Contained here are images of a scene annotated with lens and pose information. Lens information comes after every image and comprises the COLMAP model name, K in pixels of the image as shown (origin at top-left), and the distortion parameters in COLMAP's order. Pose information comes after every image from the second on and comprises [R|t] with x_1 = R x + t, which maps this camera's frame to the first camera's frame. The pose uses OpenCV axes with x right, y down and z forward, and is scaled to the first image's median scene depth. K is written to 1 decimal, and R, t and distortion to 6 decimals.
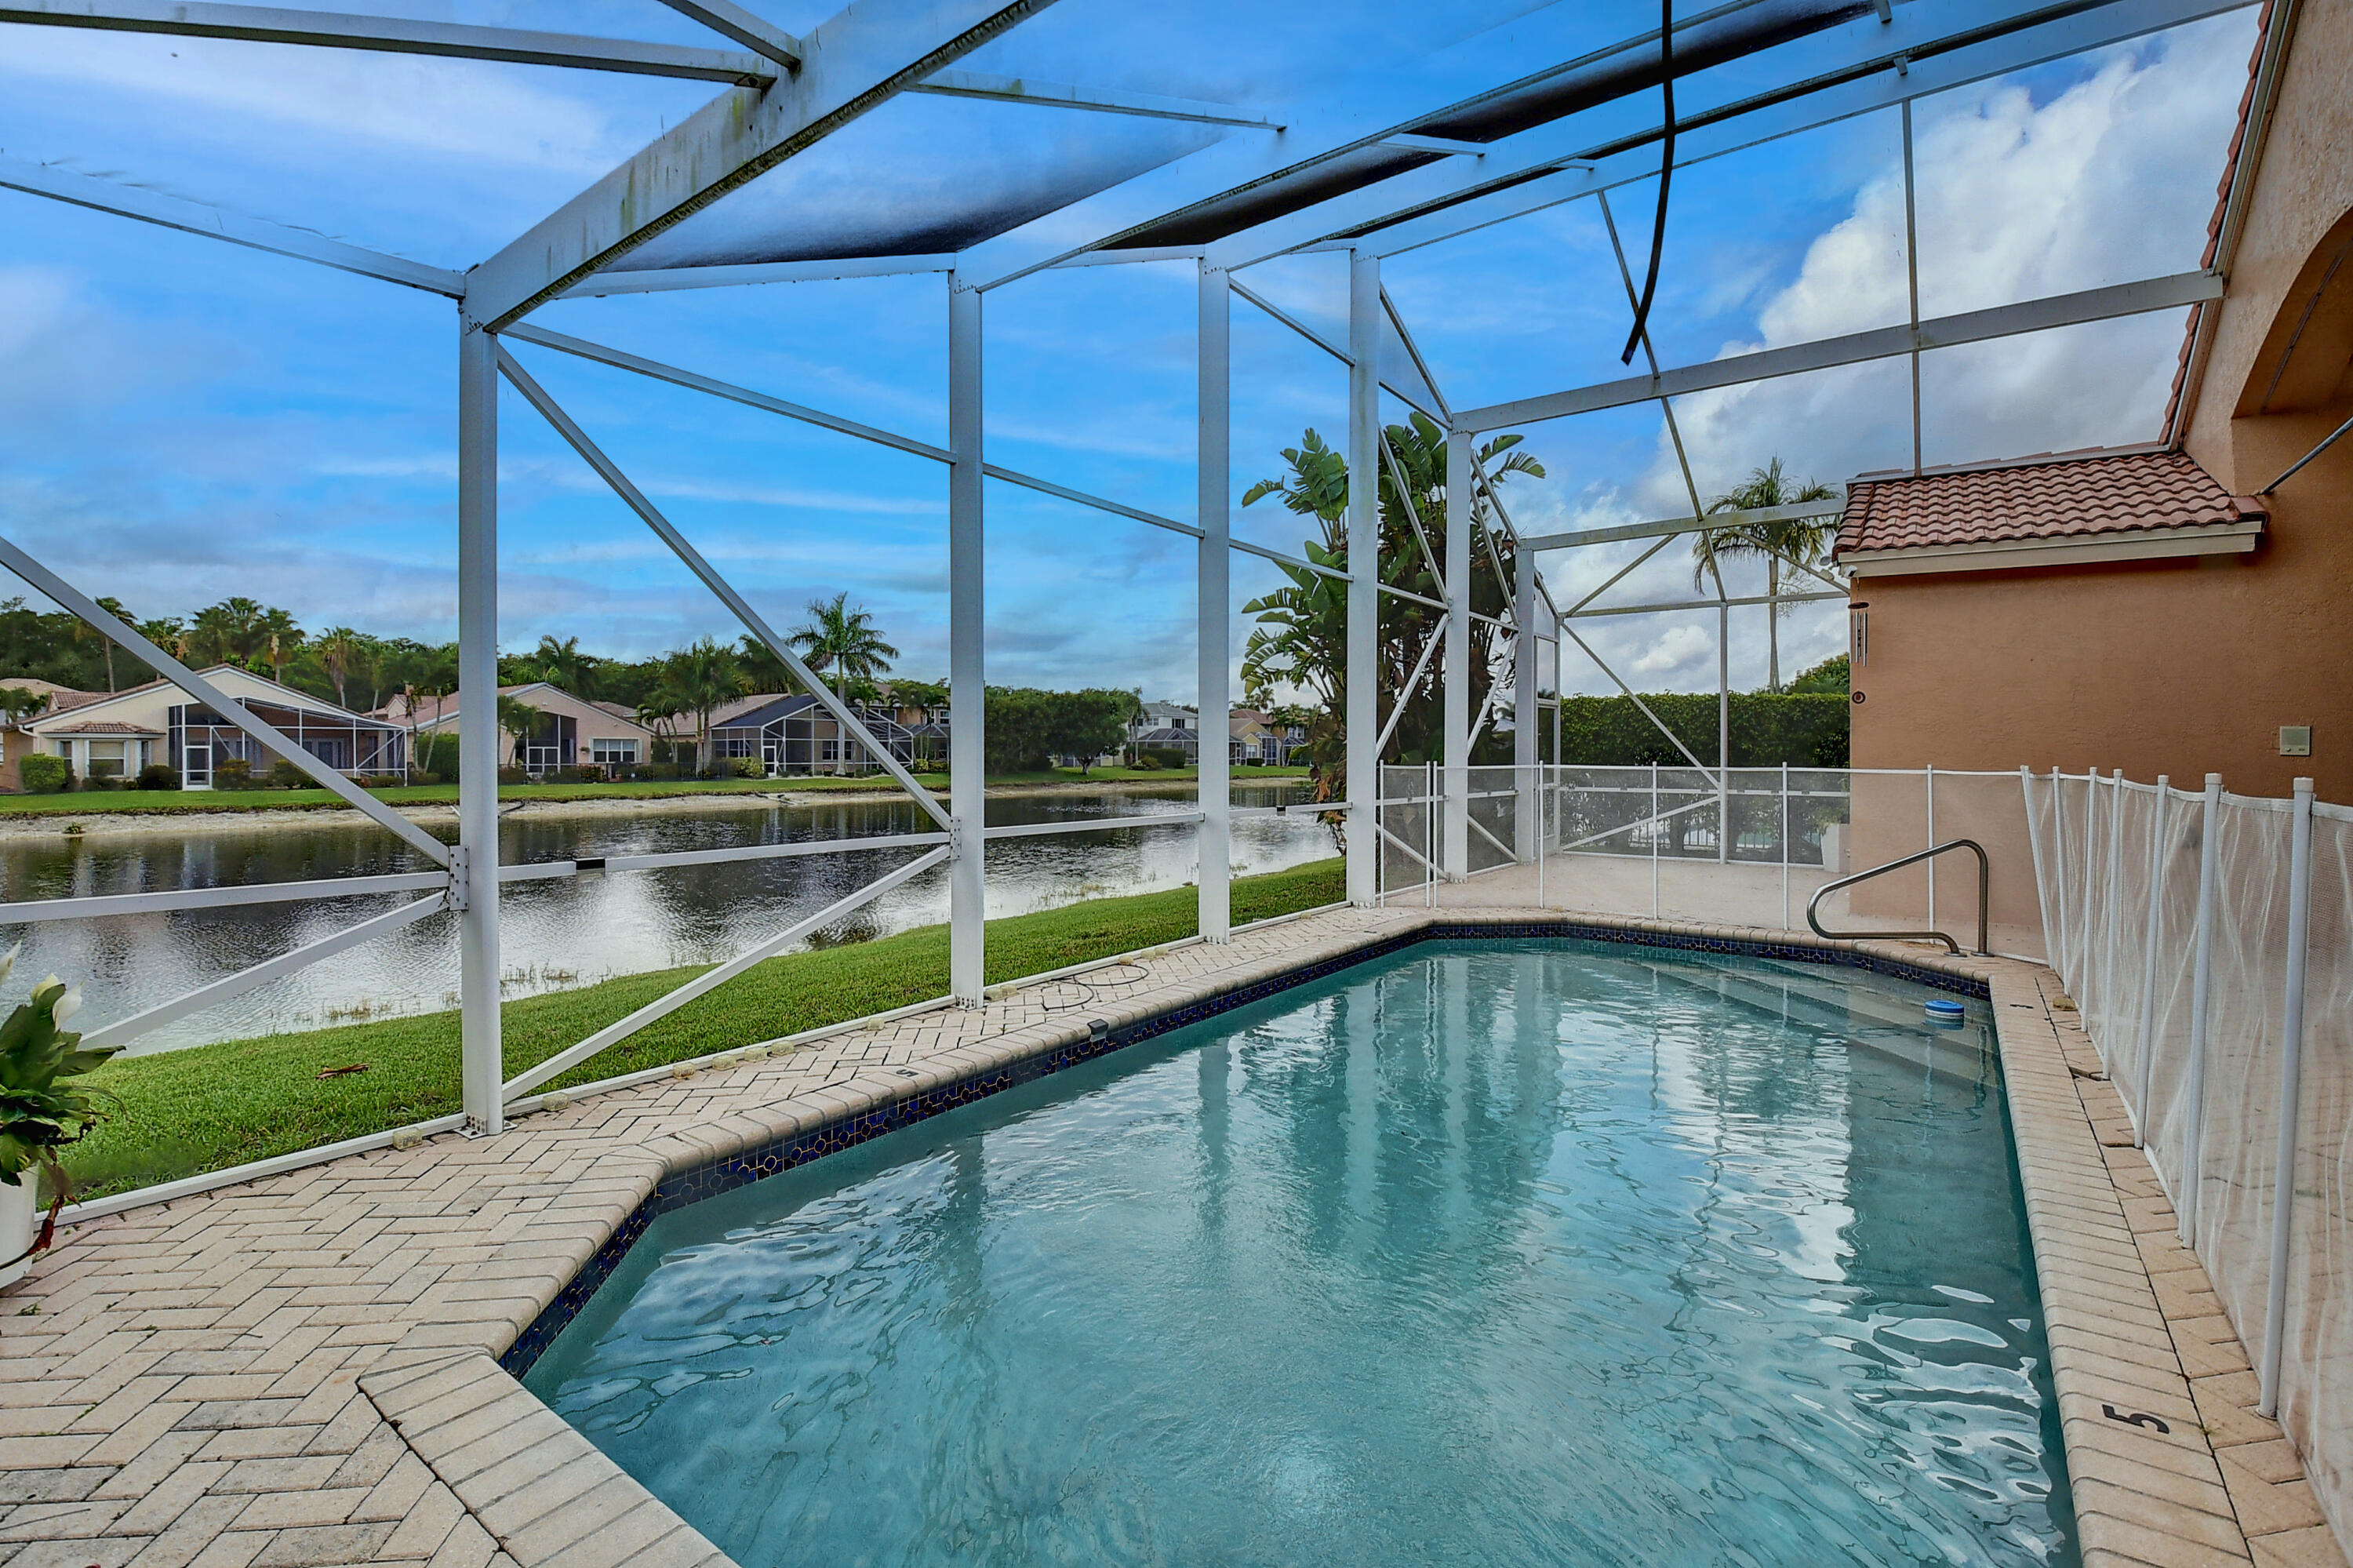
lens RADIAL K [[1038.2, 0, 1165.4], [0, 1038.2, 782.5], [0, 0, 1]] dist [-0.012449, -0.007241]
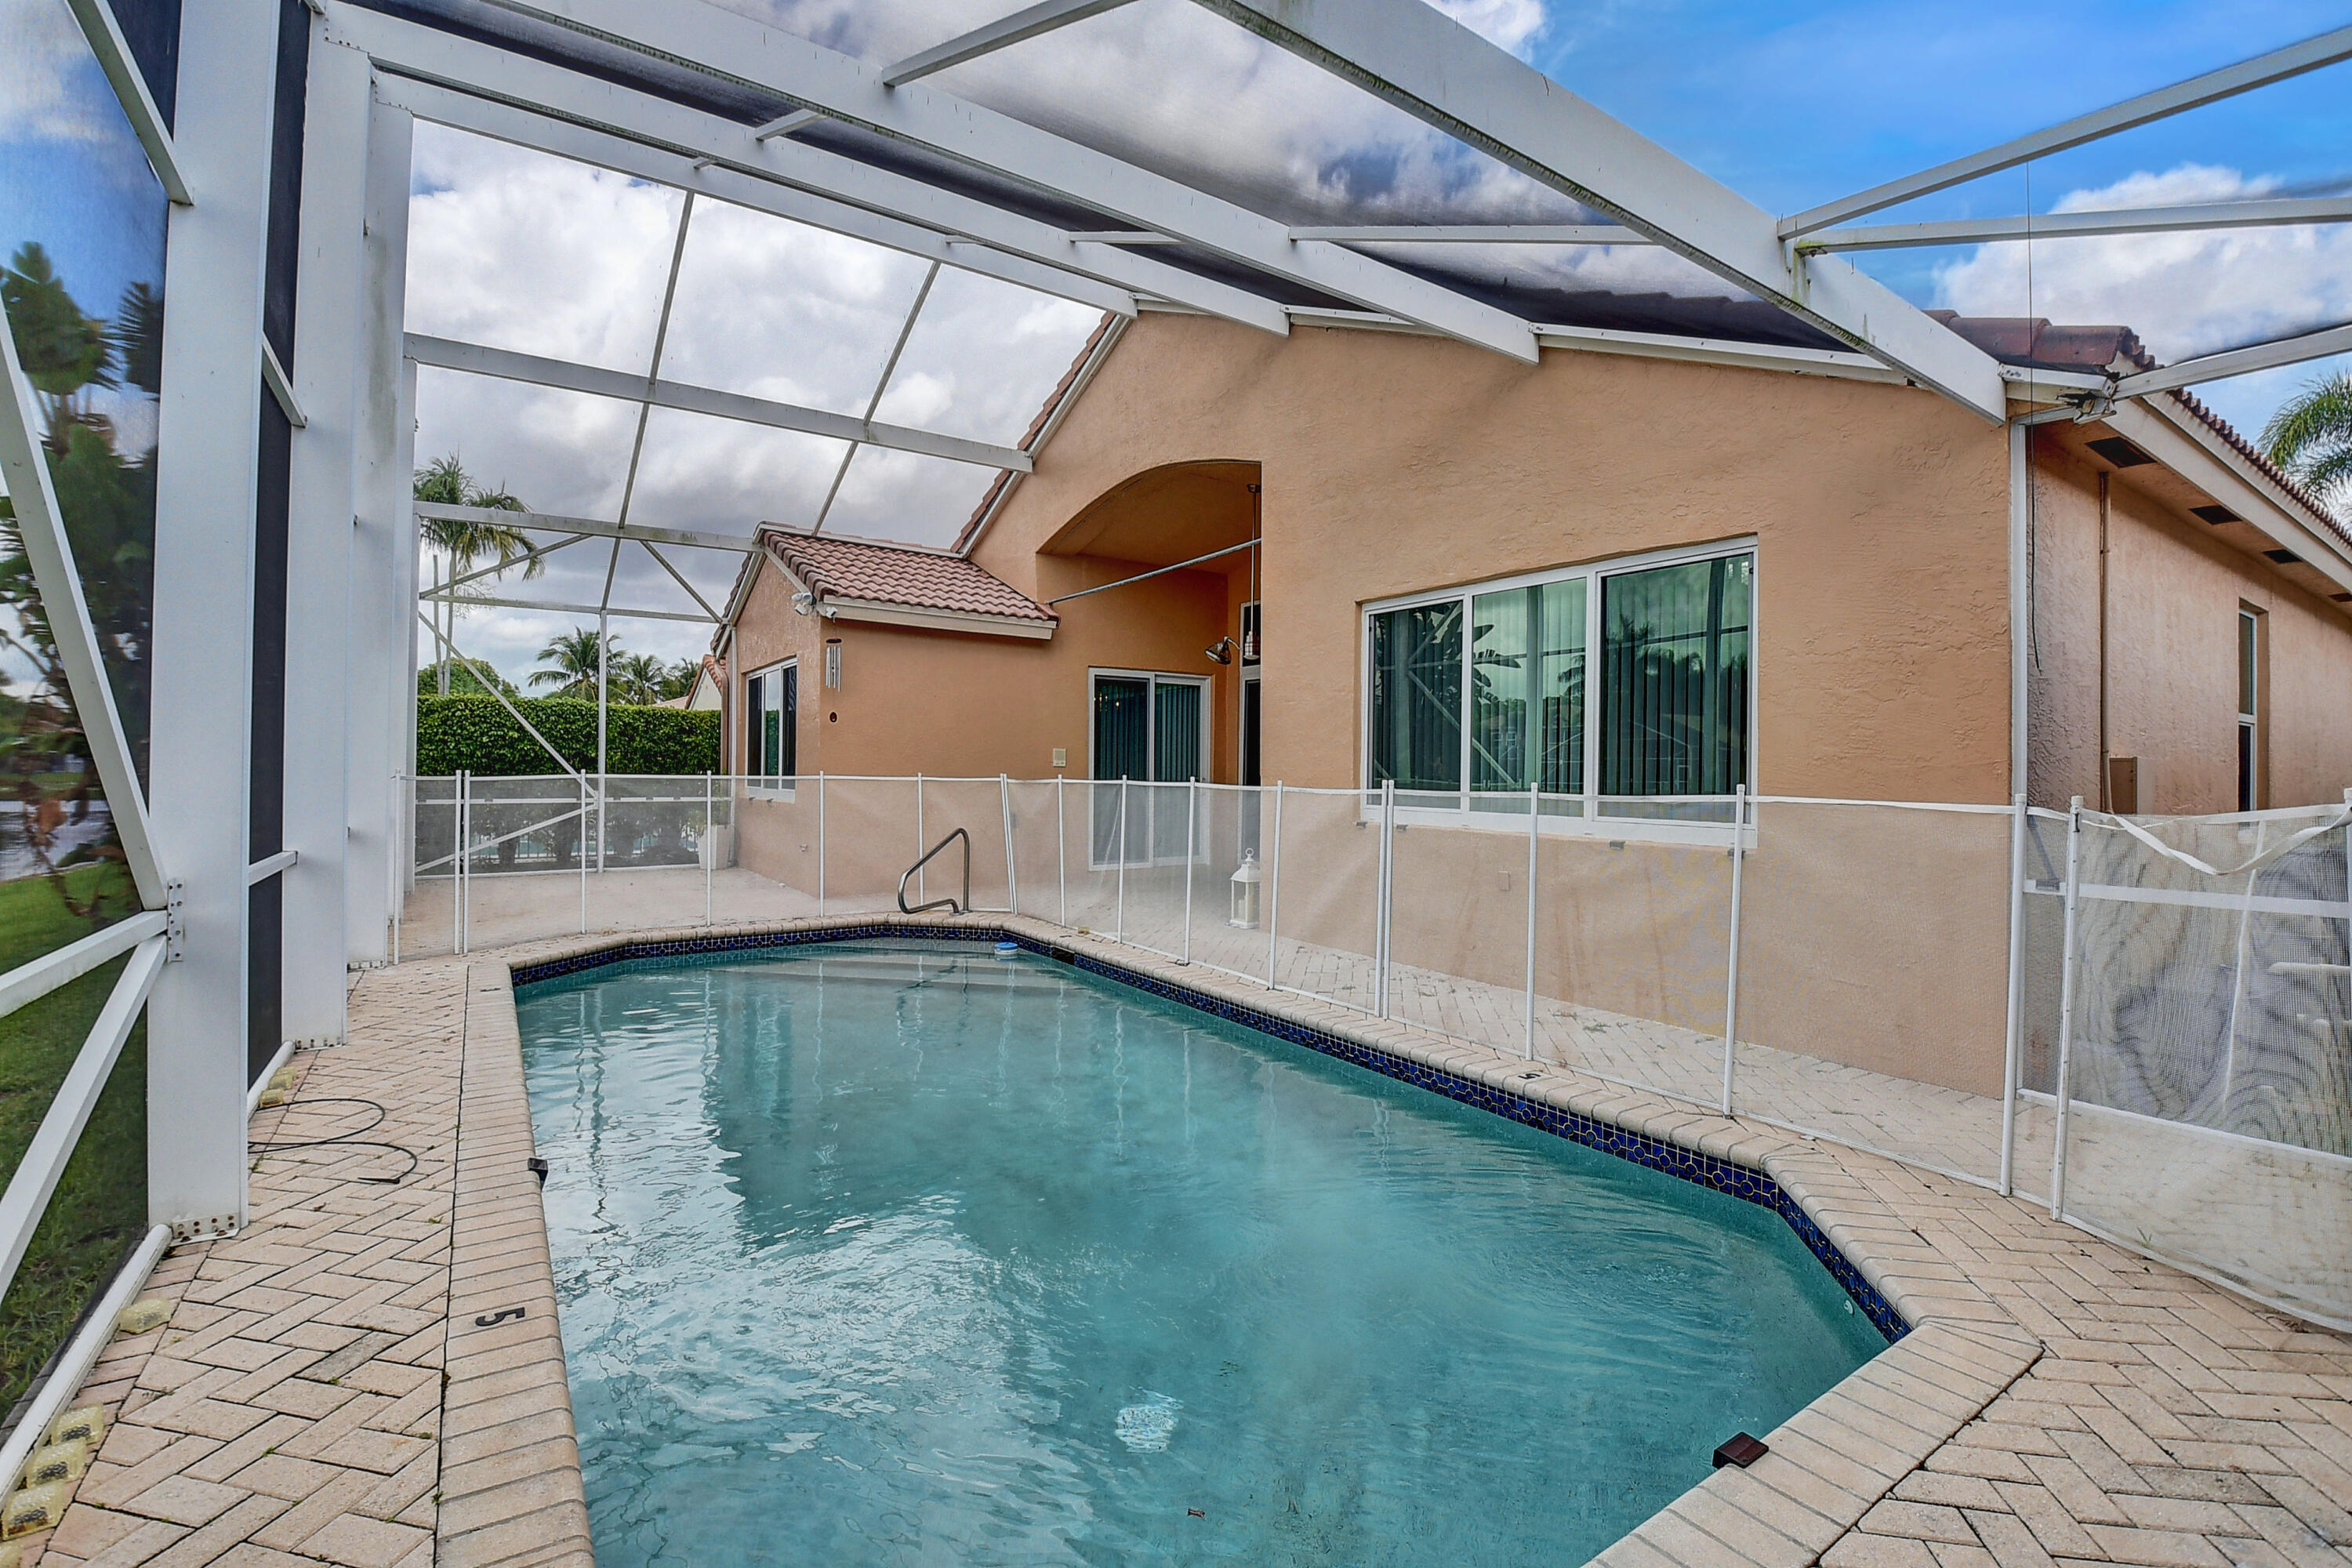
lens RADIAL K [[1037.8, 0, 1165.2], [0, 1037.8, 765.0], [0, 0, 1]] dist [-0.012449, -0.007241]
pose [[0.332050, 0.006010, 0.943243, -0.295852], [0.016066, 0.999799, -0.012026, -0.005270], [-0.943125, 0.019147, 0.331886, 0.207448]]
